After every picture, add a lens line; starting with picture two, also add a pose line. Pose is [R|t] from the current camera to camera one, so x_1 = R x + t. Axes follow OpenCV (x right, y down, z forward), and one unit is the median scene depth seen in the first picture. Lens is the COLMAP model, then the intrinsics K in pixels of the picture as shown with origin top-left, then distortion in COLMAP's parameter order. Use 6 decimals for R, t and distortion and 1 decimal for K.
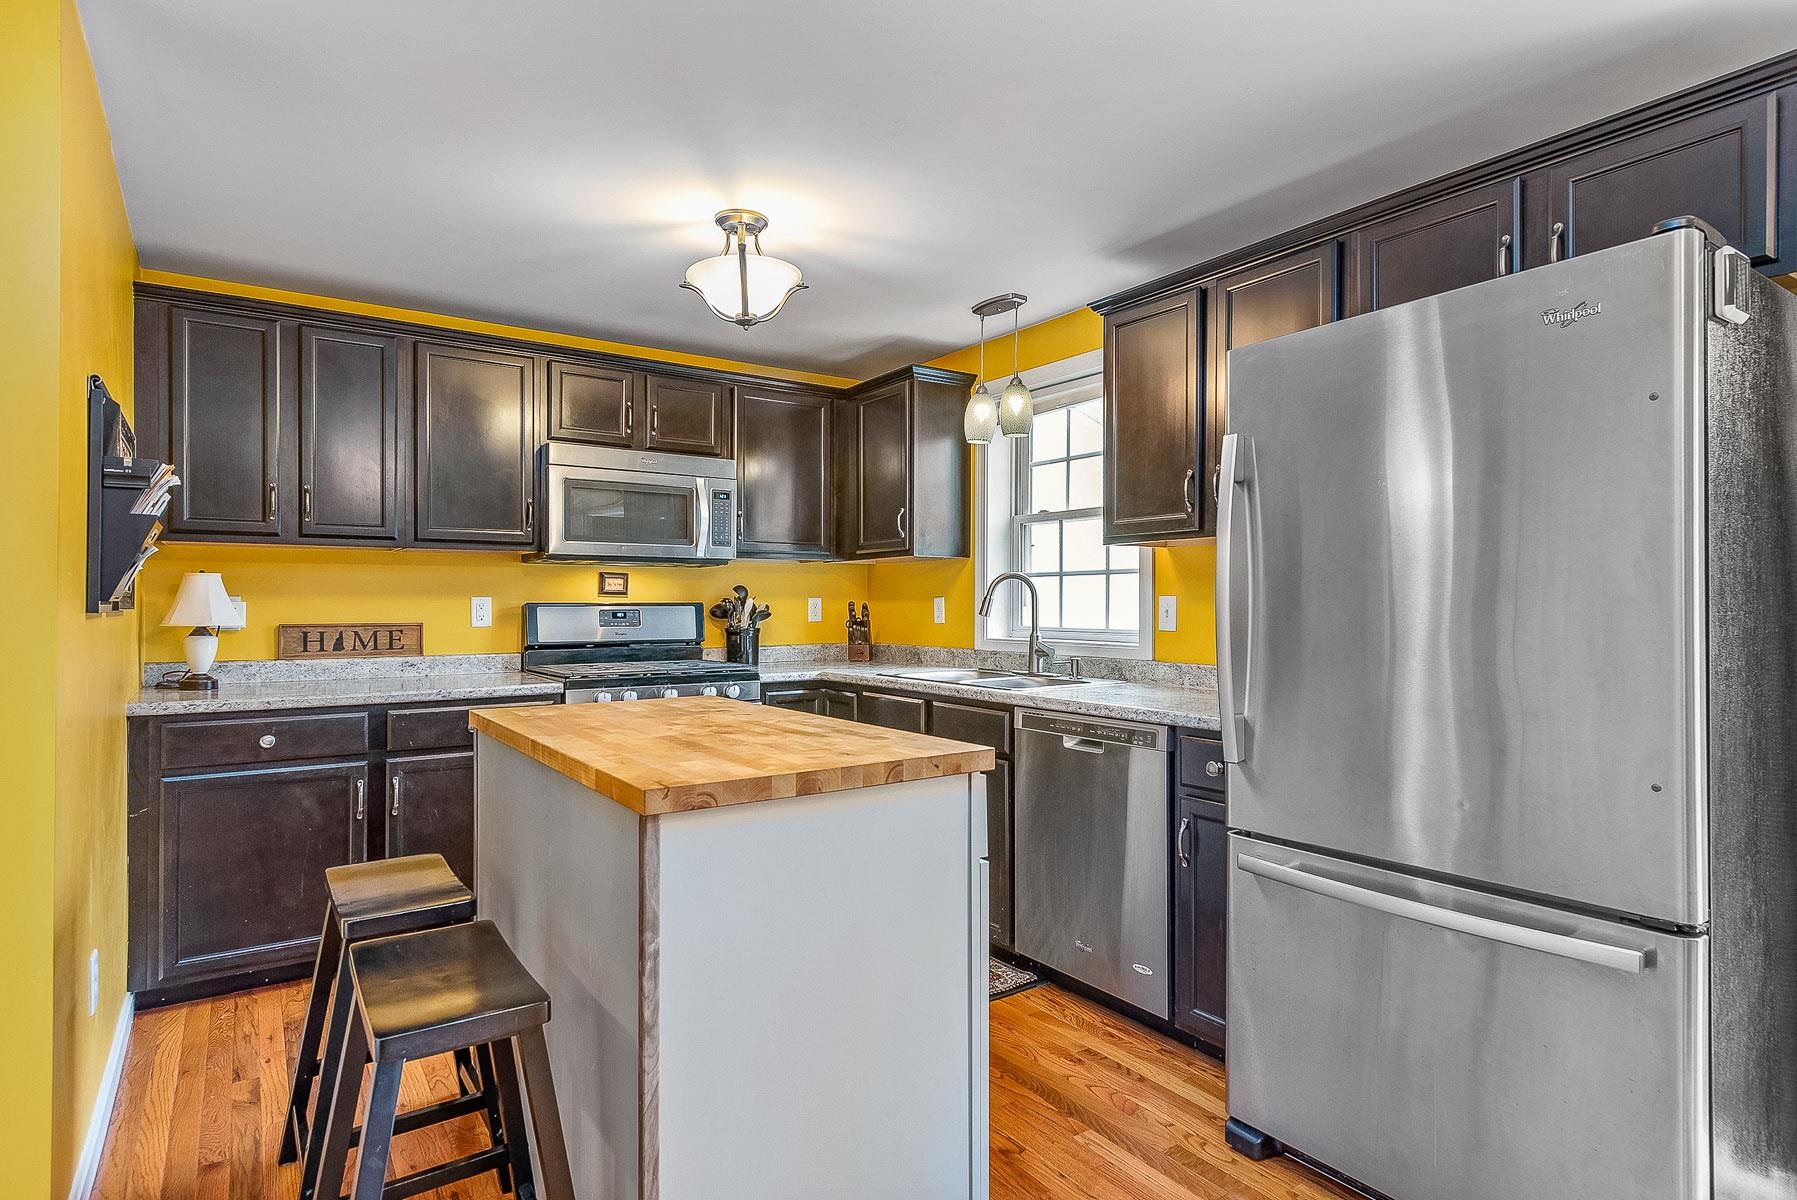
lens RADIAL K [[932.2, 0, 921.3], [0, 932.2, 605.9], [0, 0, 1]] dist [0.015621, -0.003591]
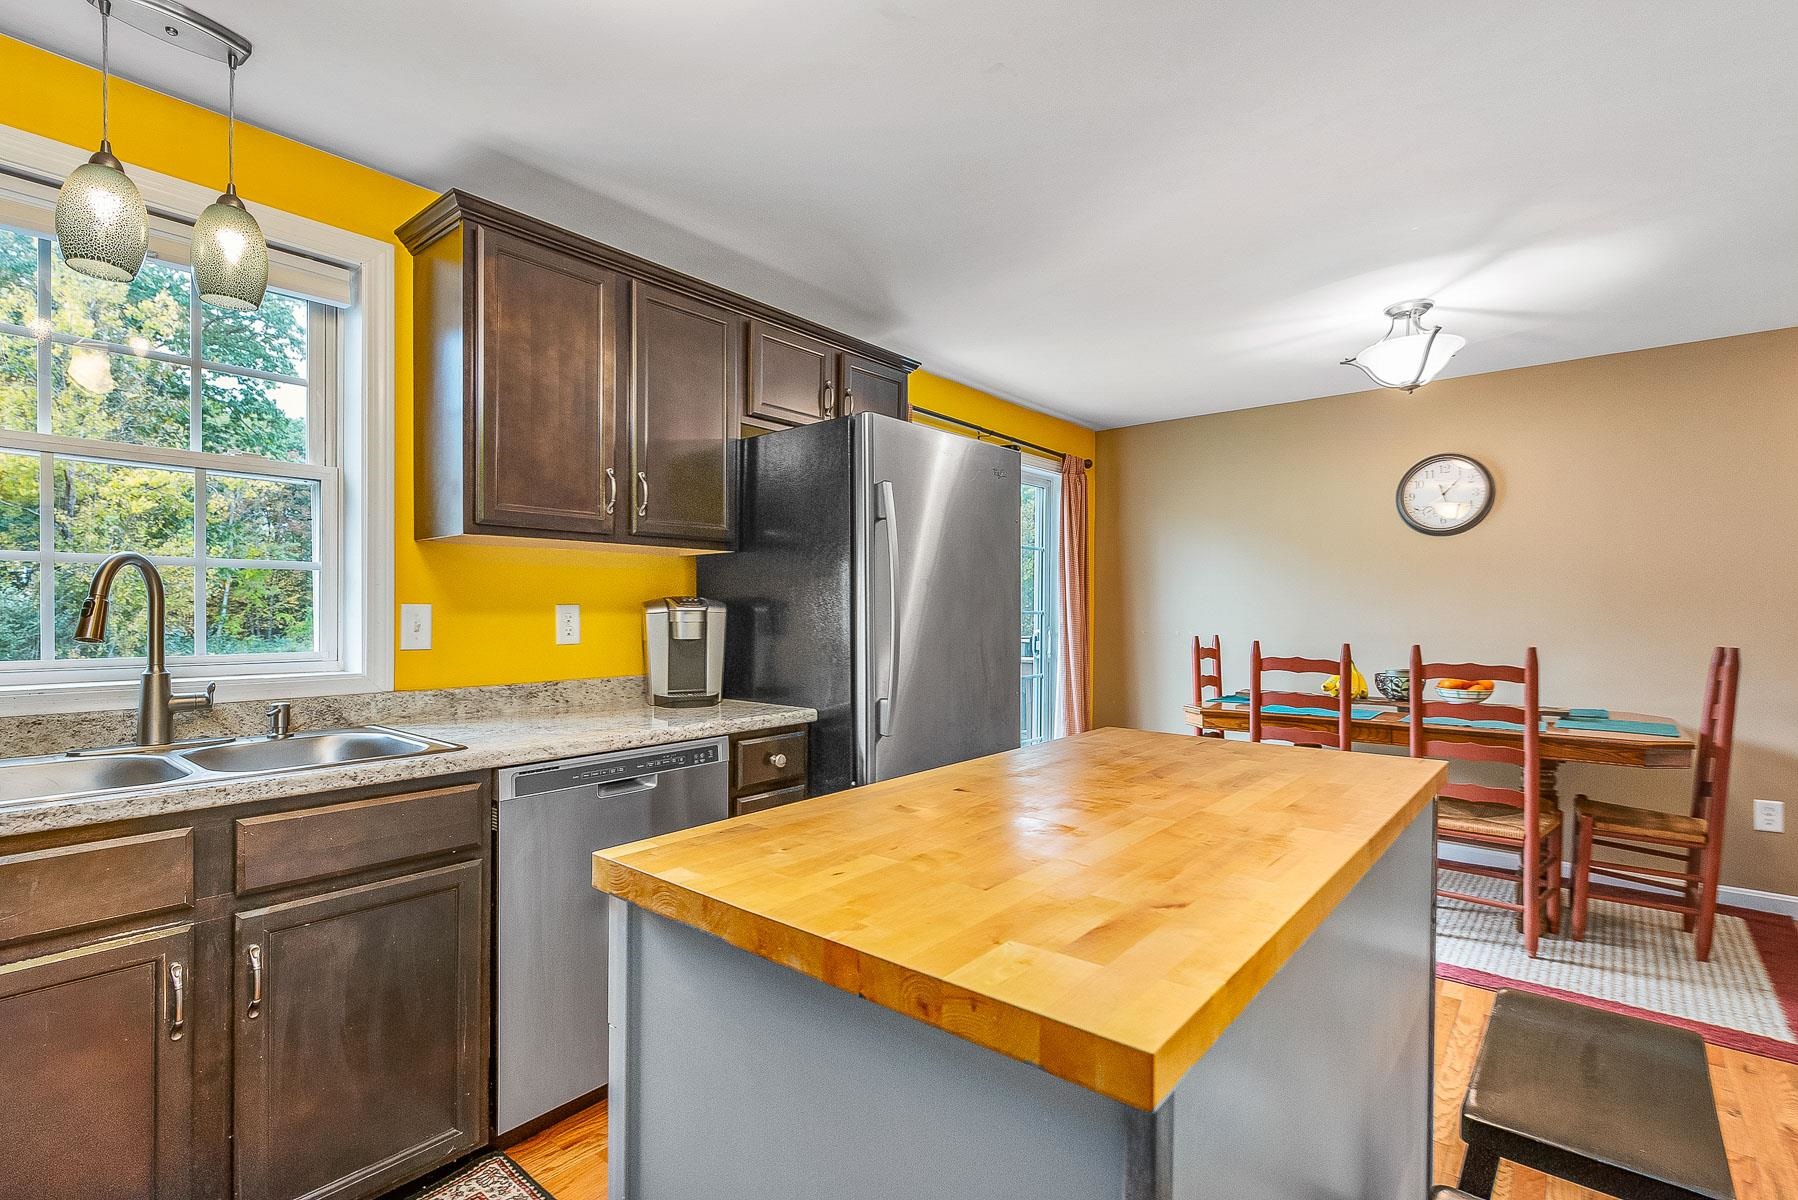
lens RADIAL K [[808.1, 0, 884.9], [0, 808.1, 605.4], [0, 0, 1]] dist [0.004987, -0.000866]
pose [[-0.277184, 0.010361, 0.960761, -0.425153], [0.001491, 0.999945, -0.010353, -0.002280], [-0.960816, -0.001437, -0.277185, 0.722043]]
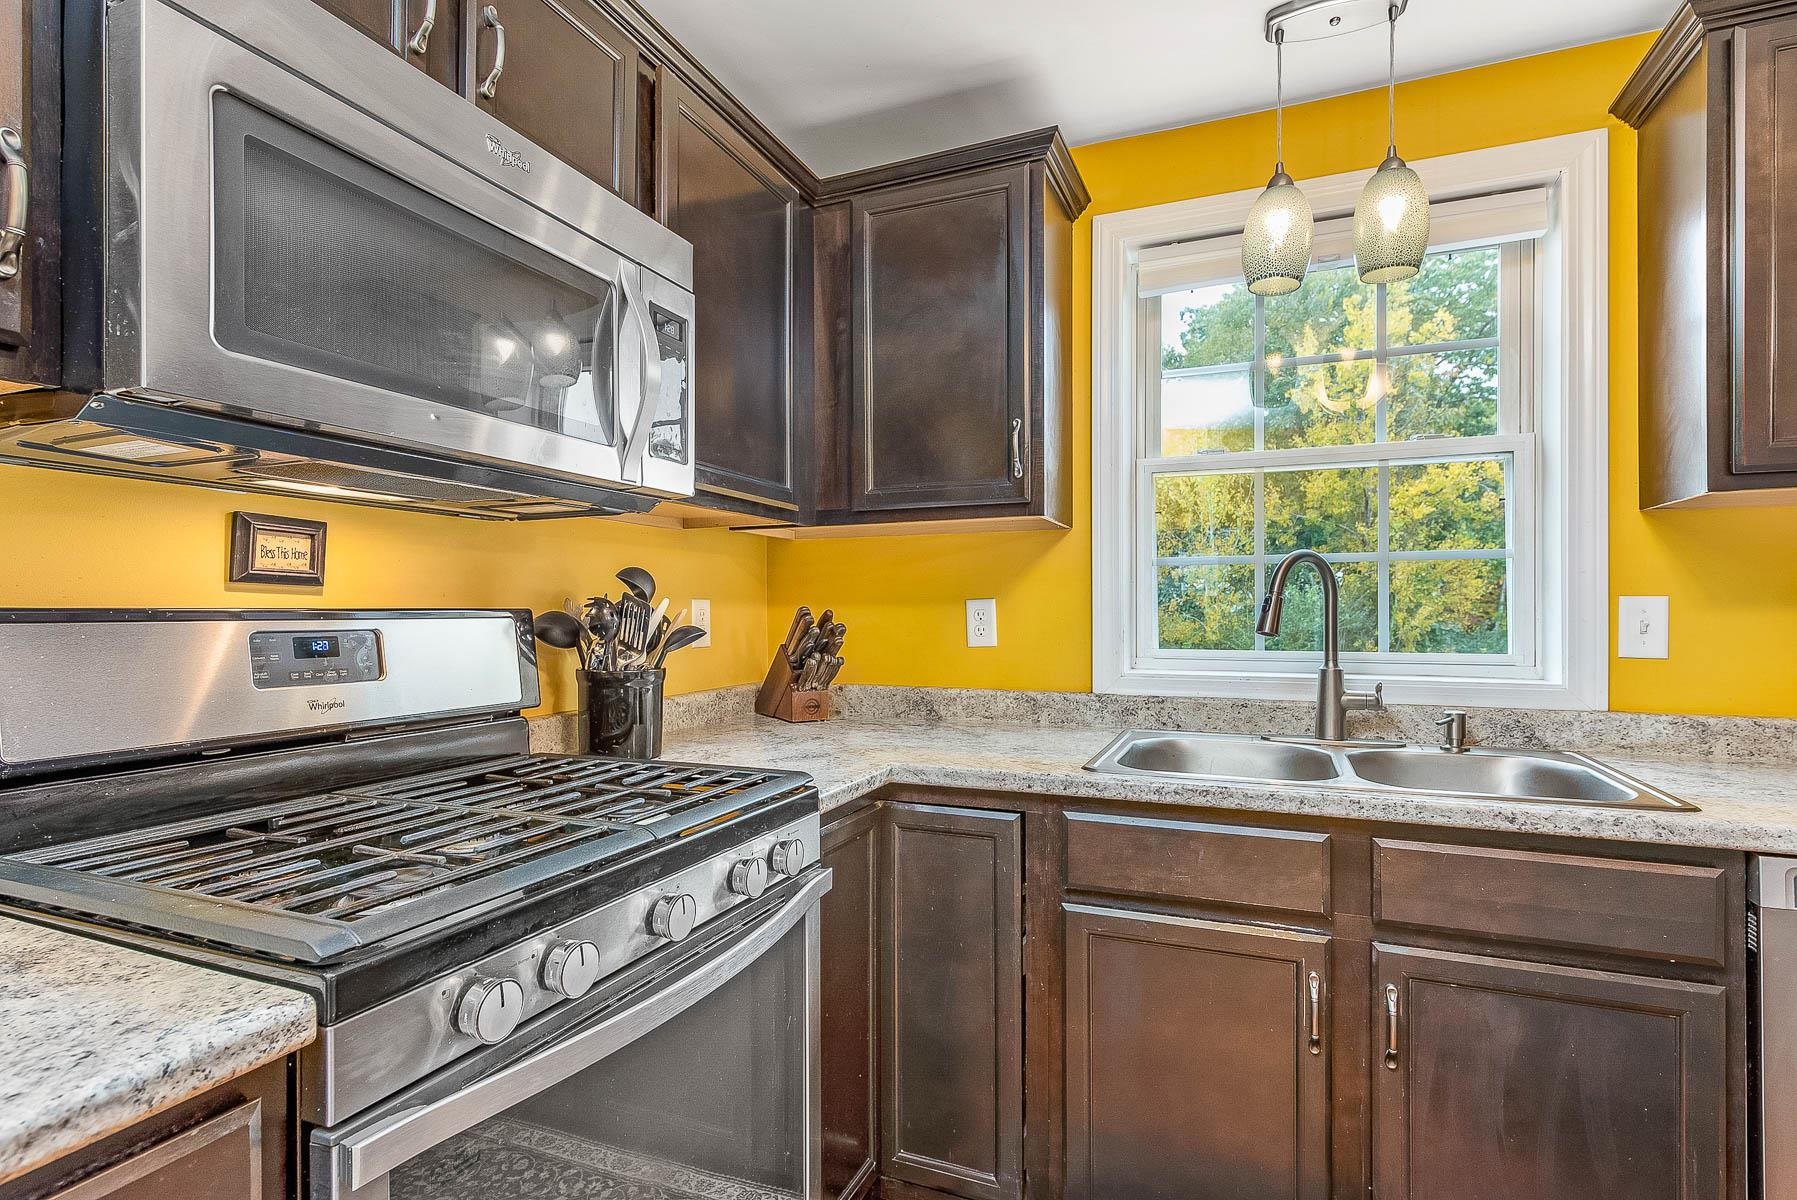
lens RADIAL K [[854.7, 0, 915.1], [0, 854.7, 605.4], [0, 0, 1]] dist [0.005582, -0.003443]
pose [[0.844558, 0.002746, 0.535457, -0.340168], [0.002484, 0.999956, -0.009045, -0.001549], [-0.535459, 0.008969, 0.844514, 0.707500]]
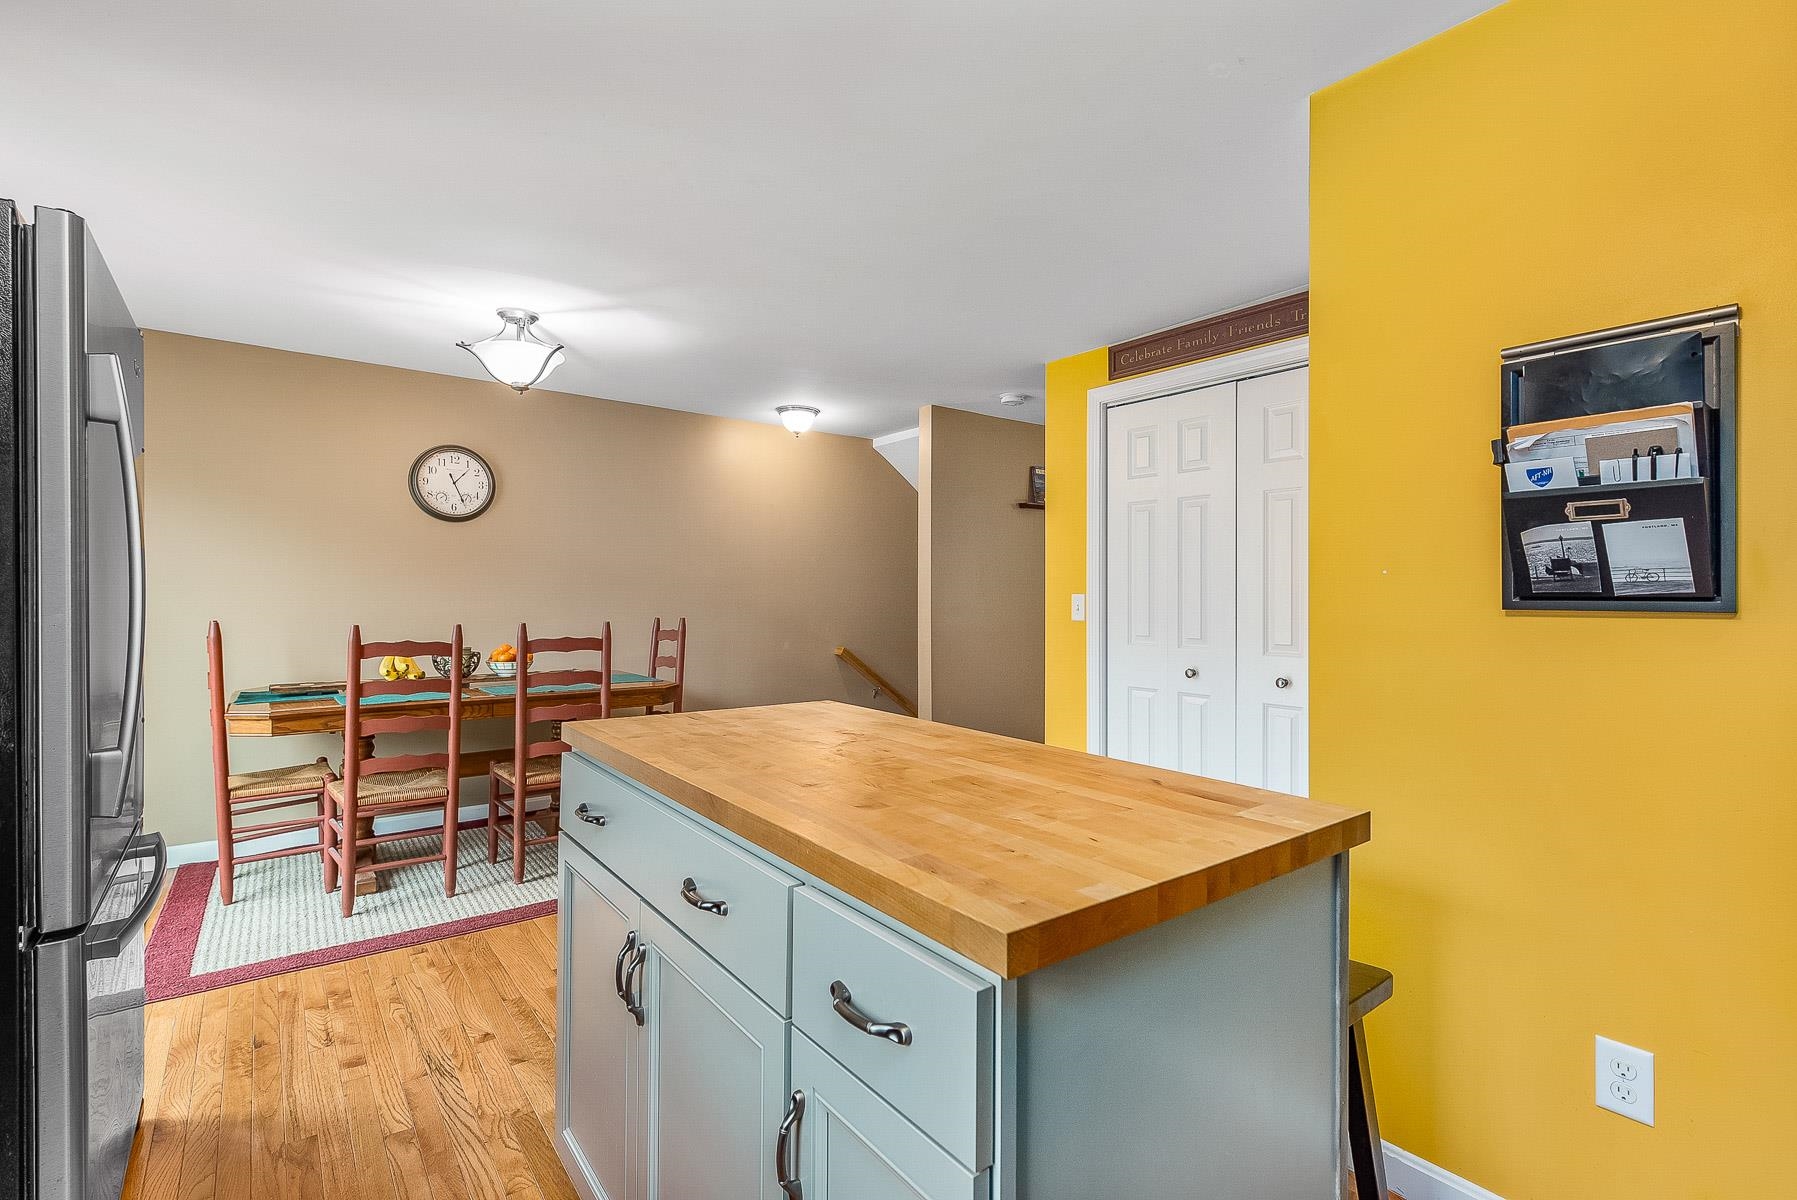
lens RADIAL K [[807.6, 0, 884.5], [0, 807.6, 590.0], [0, 0, 1]] dist [0.004987, -0.000866]
pose [[-0.999381, -0.000638, -0.035174, -0.131558], [-0.000526, 0.999995, -0.003194, -0.004509], [0.035176, -0.003174, -0.999376, 0.914868]]
